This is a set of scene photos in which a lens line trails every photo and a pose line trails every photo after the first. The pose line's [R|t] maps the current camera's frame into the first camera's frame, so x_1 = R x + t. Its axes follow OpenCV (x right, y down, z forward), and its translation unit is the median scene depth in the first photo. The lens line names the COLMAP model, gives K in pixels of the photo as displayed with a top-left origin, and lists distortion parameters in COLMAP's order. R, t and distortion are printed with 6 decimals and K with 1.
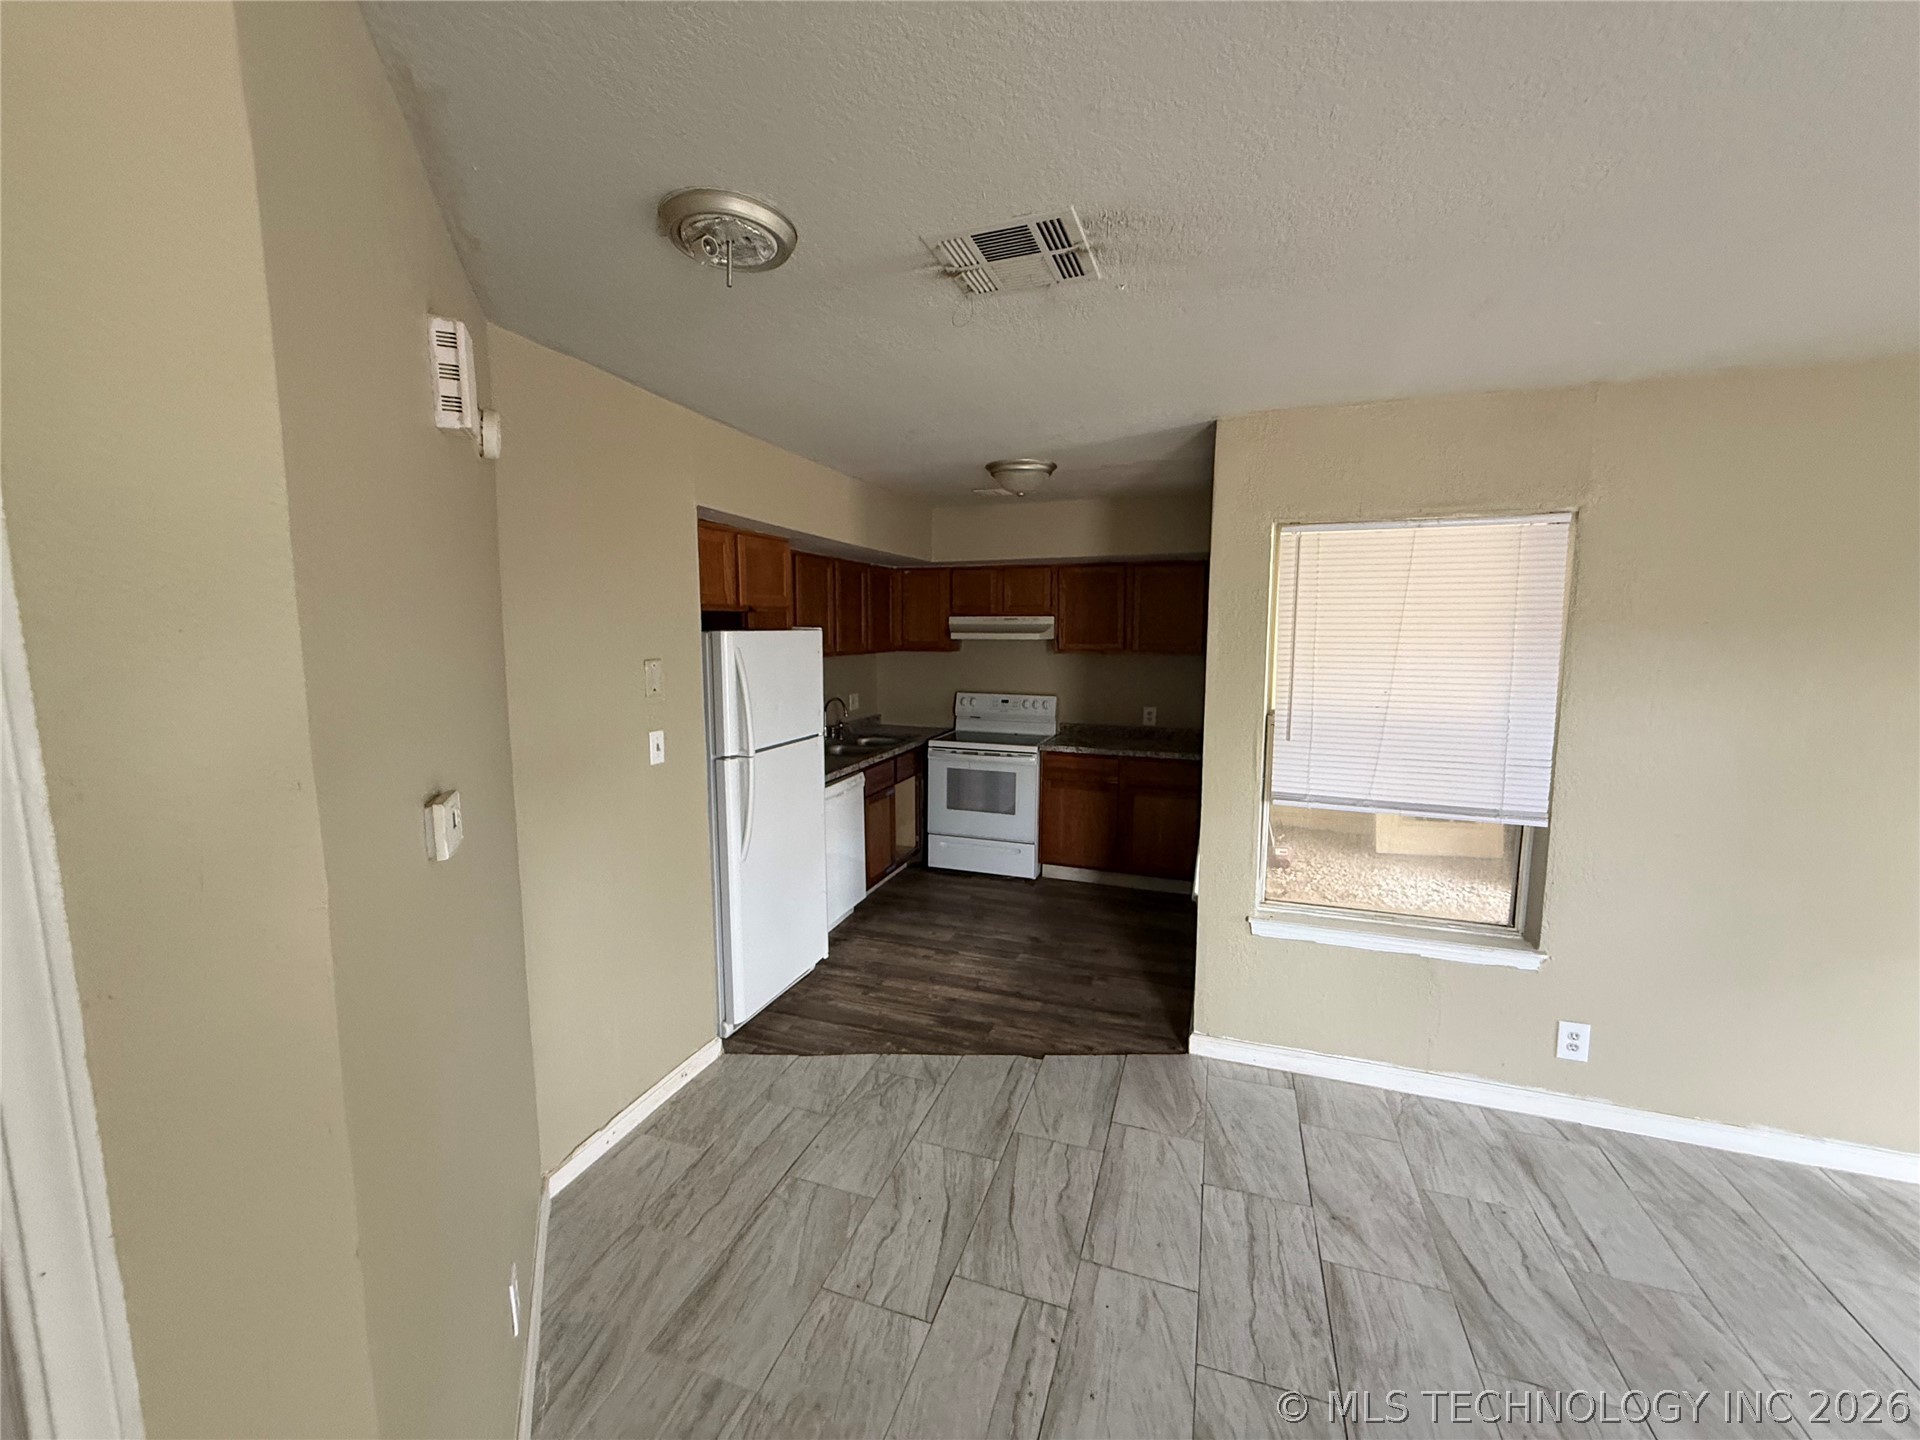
lens RADIAL K [[761.5, 0, 958.5], [0, 761.5, 717.9], [0, 0, 1]] dist [-0.001656, 0.000501]
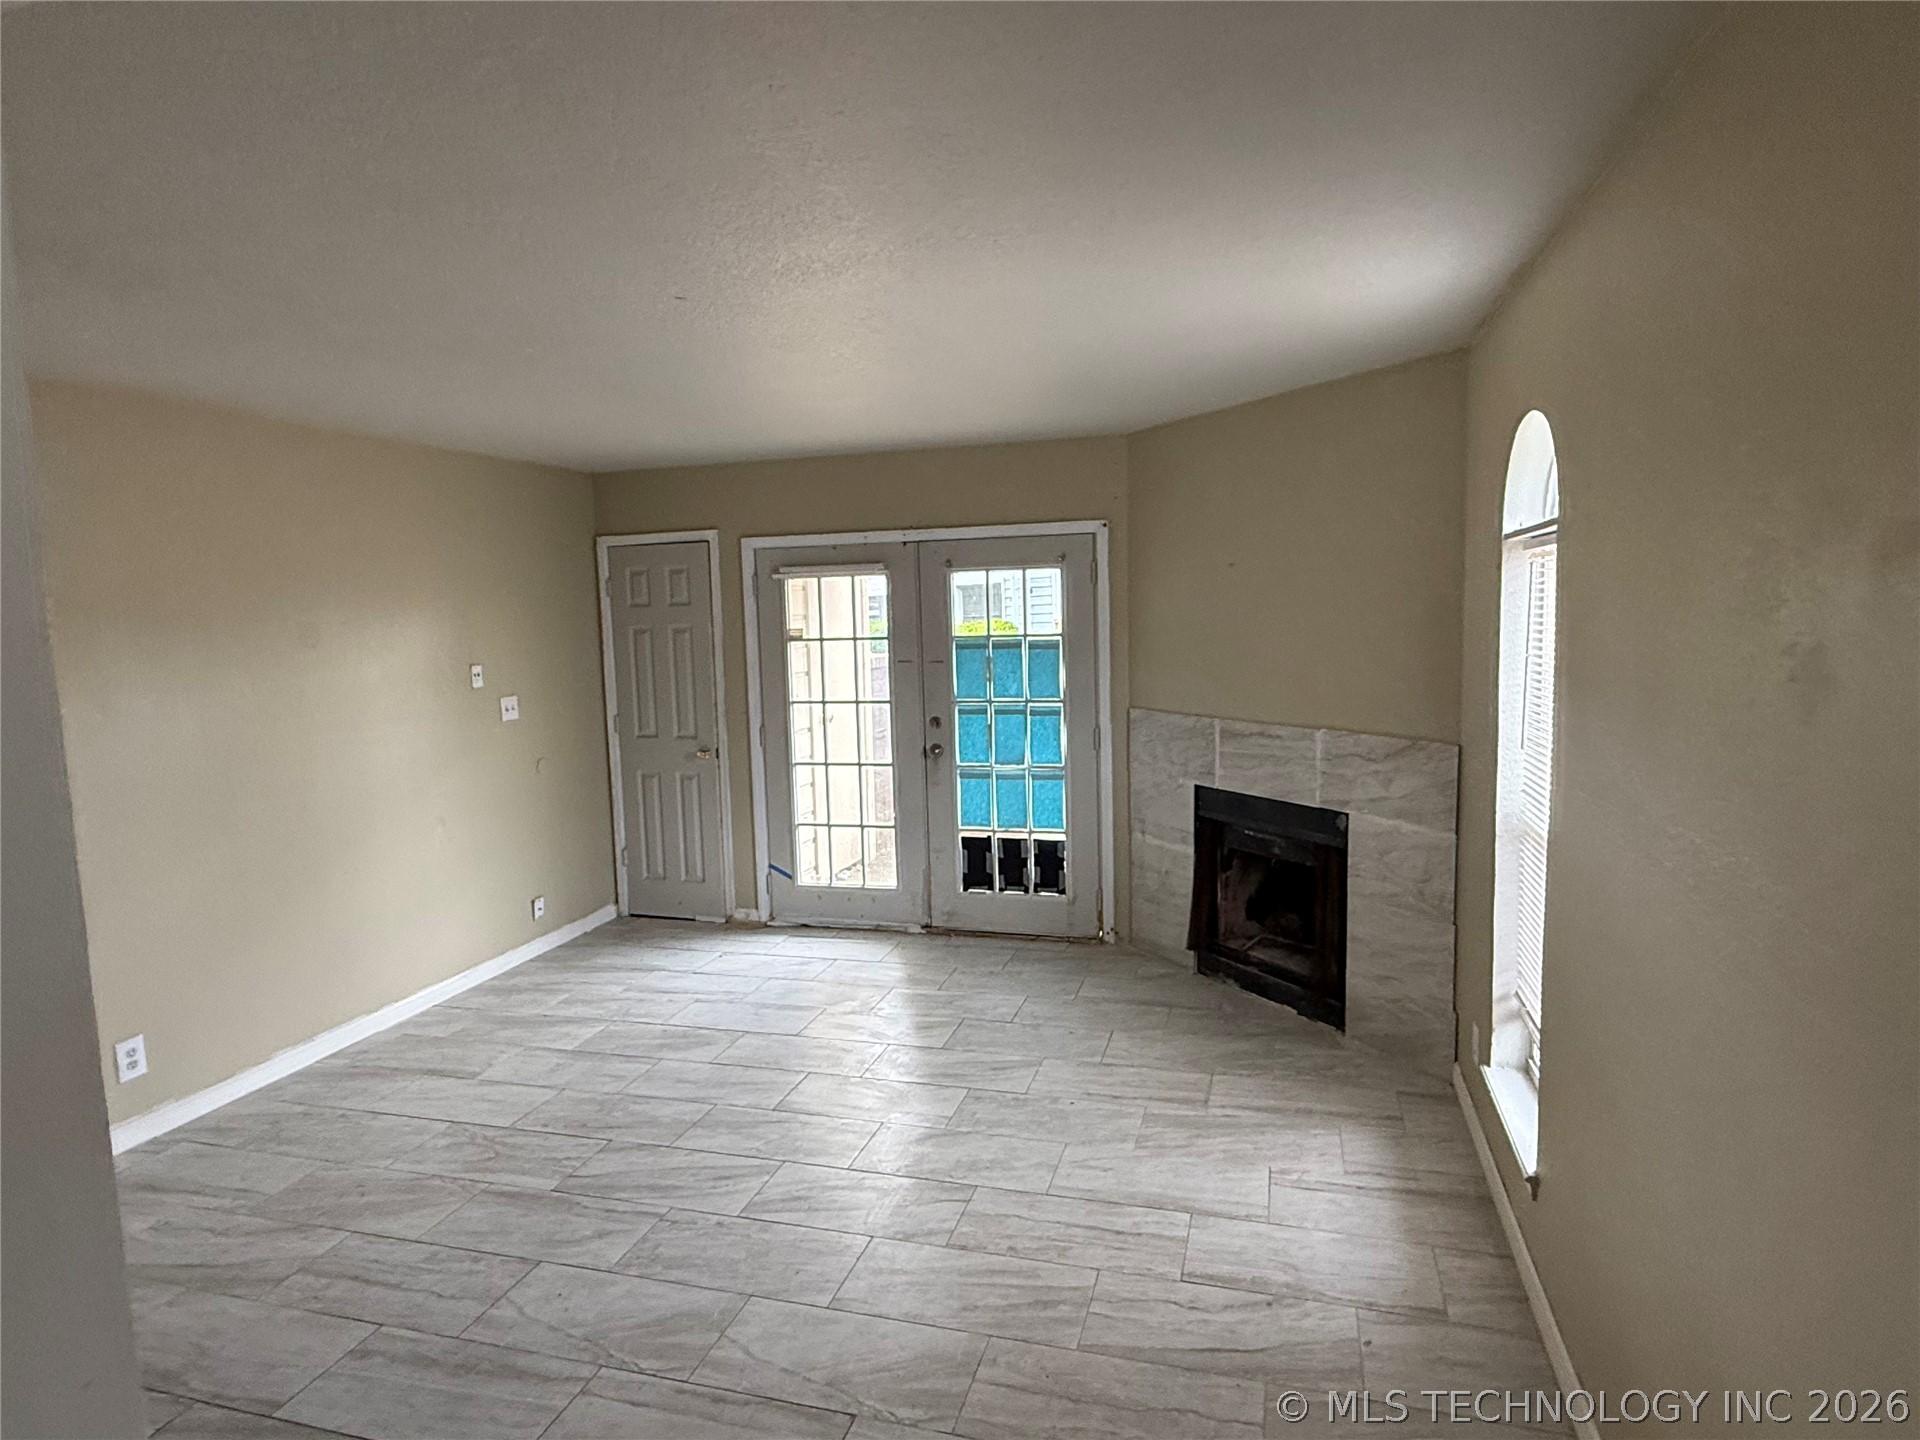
lens RADIAL K [[1072.4, 0, 965.9], [0, 1072.4, 722.3], [0, 0, 1]] dist [0.000250, -0.001788]
pose [[-0.052545, -0.105182, 0.993064, -0.473261], [0.143604, 0.983306, 0.111746, 0.007736], [-0.988239, 0.148480, -0.036563, -0.044919]]
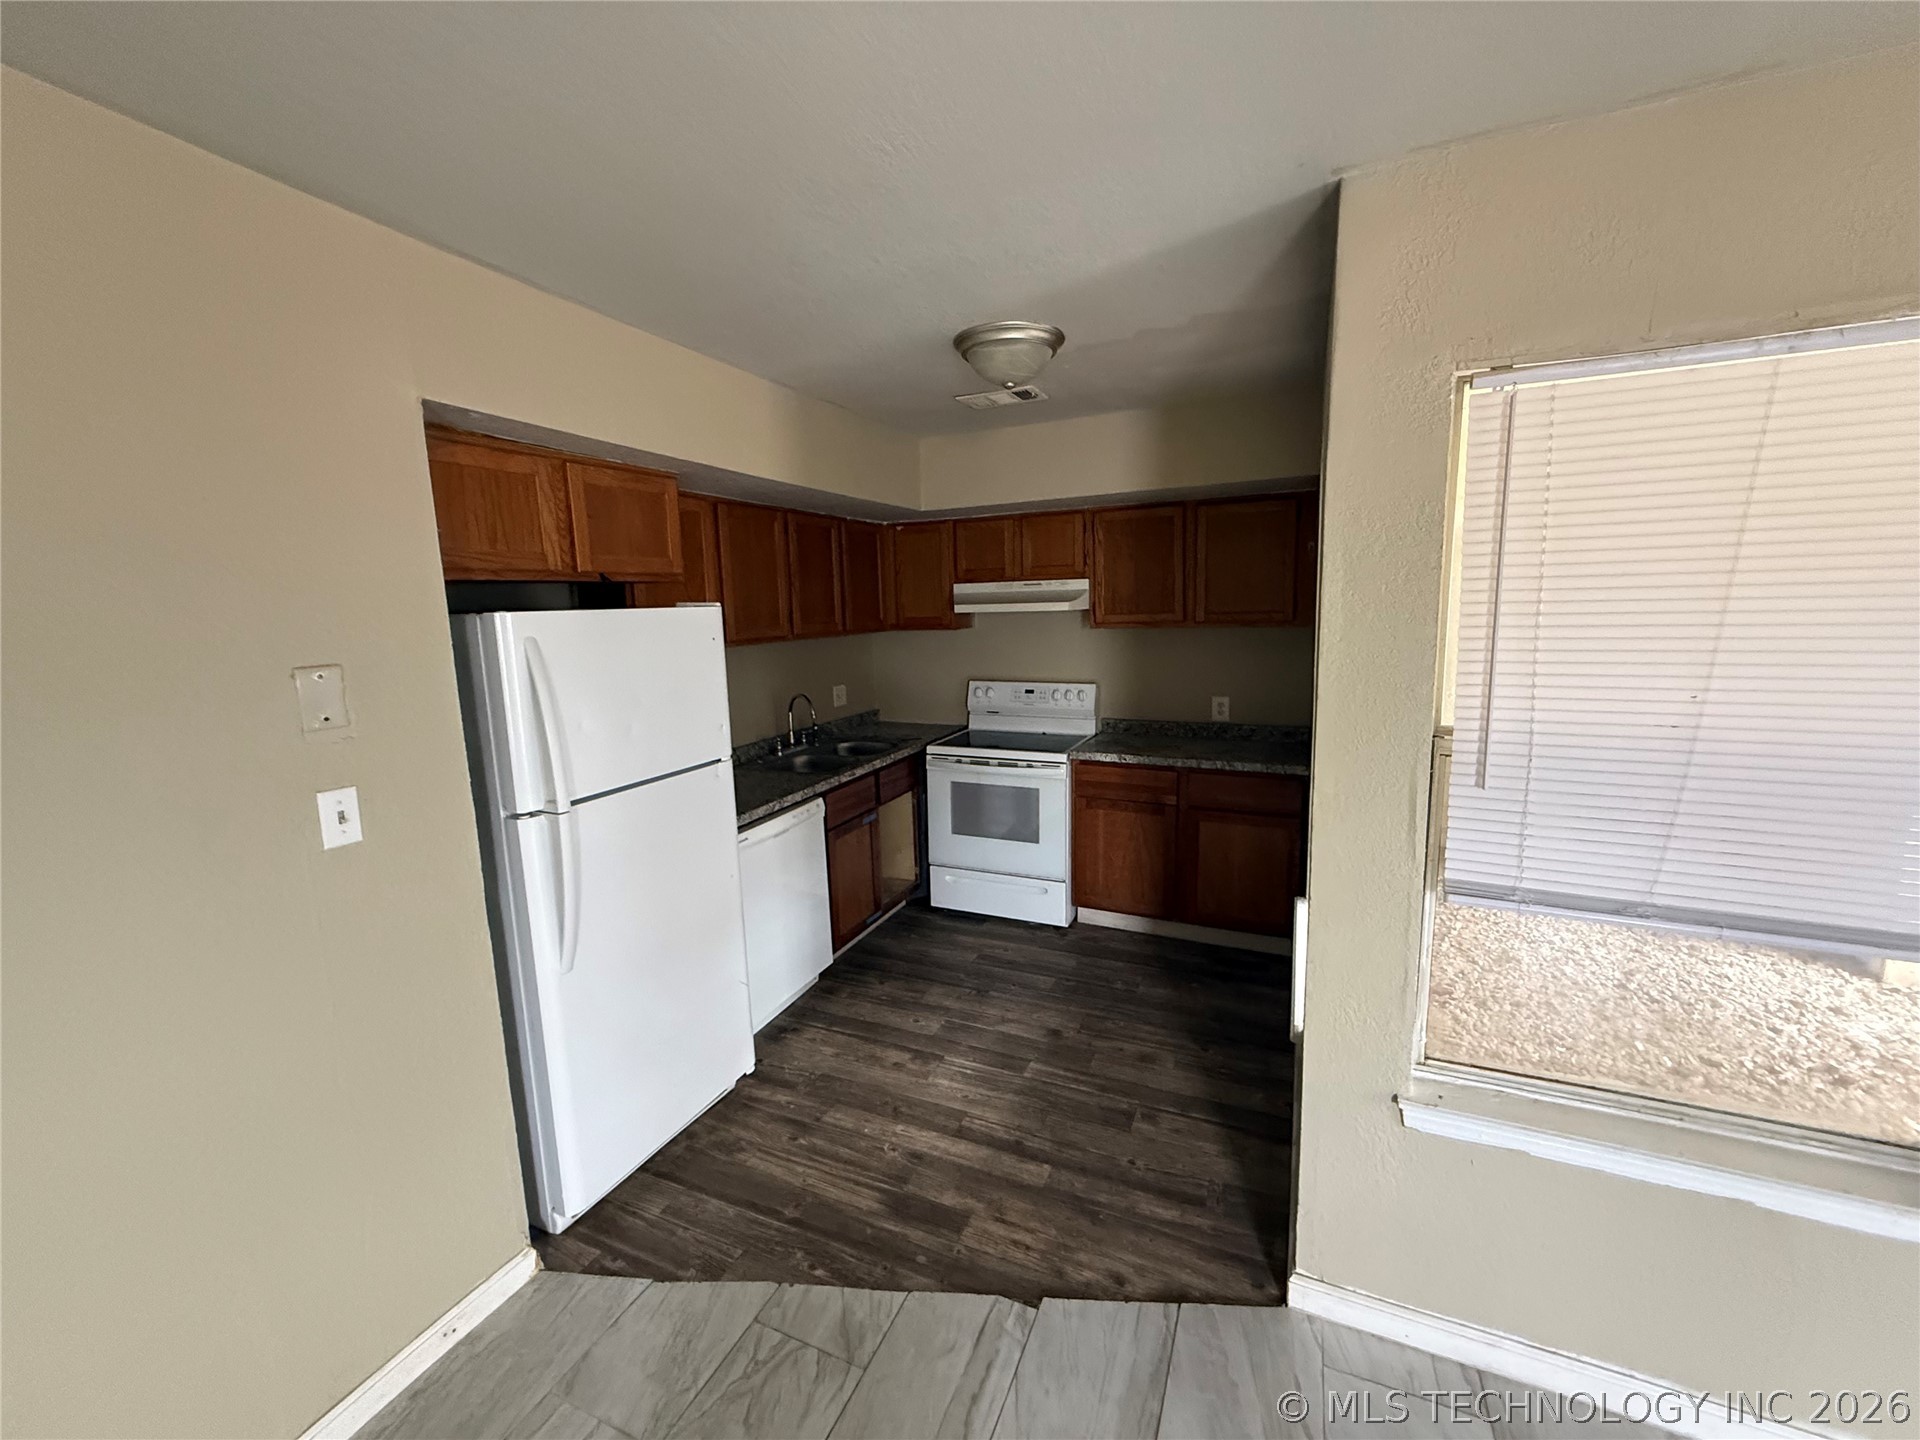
lens RADIAL K [[761.5, 0, 960.9], [0, 761.5, 719.5], [0, 0, 1]] dist [-0.001656, 0.000501]
pose [[0.996053, -0.015989, -0.087314, 0.109012], [0.019134, 0.999194, 0.035298, -0.040893], [0.086679, -0.036829, 0.995555, 0.407142]]
